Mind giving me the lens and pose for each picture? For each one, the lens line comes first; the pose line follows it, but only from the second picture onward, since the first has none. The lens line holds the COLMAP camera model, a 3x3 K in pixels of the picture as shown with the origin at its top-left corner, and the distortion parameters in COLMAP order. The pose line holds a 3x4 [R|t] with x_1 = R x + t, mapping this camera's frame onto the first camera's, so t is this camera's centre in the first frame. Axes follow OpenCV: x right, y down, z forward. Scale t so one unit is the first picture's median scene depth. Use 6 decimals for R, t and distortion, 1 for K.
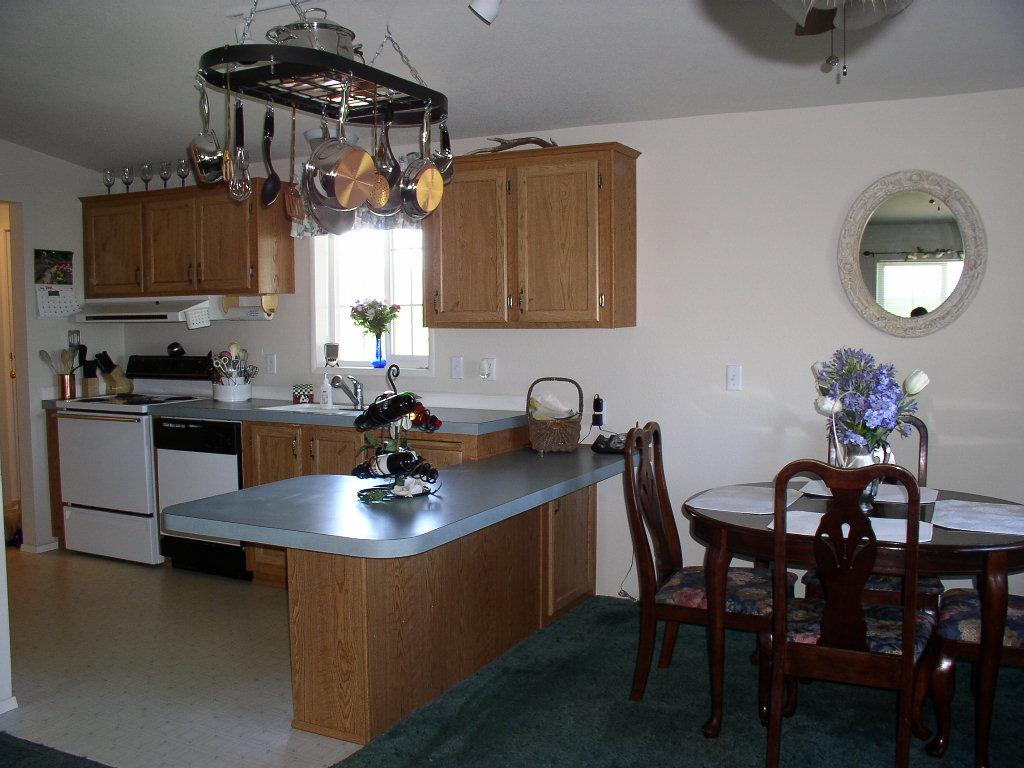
lens RADIAL K [[965.7, 0, 513.3], [0, 965.7, 397.0], [0, 0, 1]] dist [-0.261632, 0.280164]
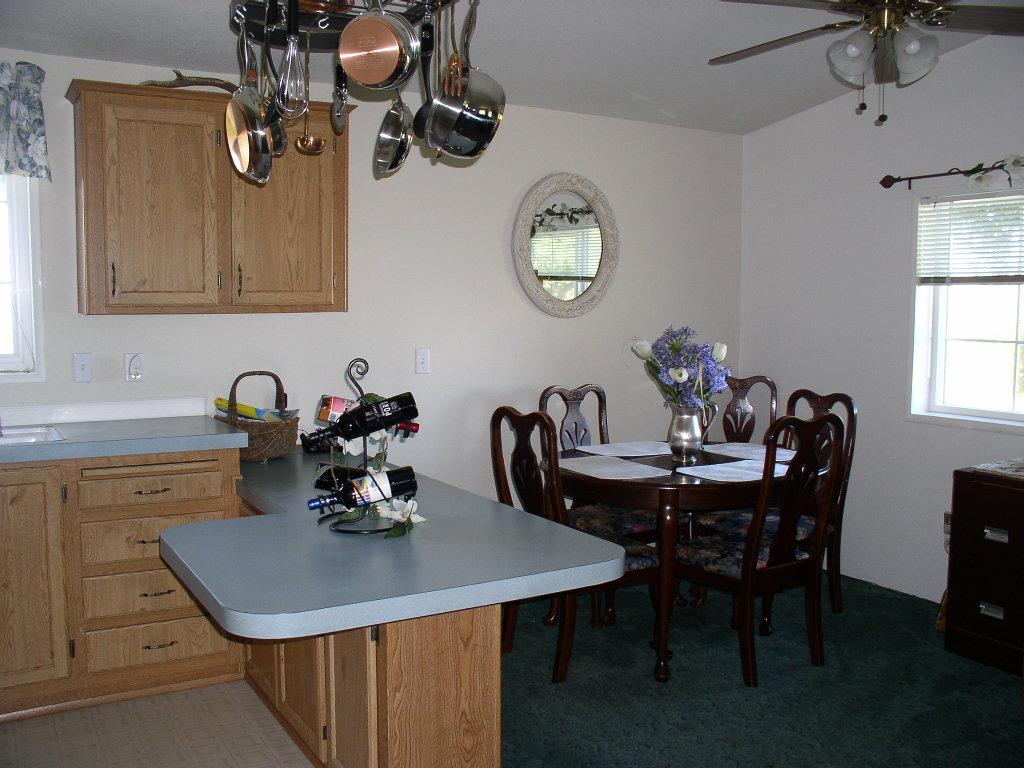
lens RADIAL K [[965.7, 0, 513.3], [0, 965.7, 397.0], [0, 0, 1]] dist [-0.261632, 0.280164]
pose [[0.527039, -0.074408, 0.846577, -0.569797], [0.058162, 0.996982, 0.051419, -0.028398], [-0.847848, 0.022139, 0.529776, 0.387042]]
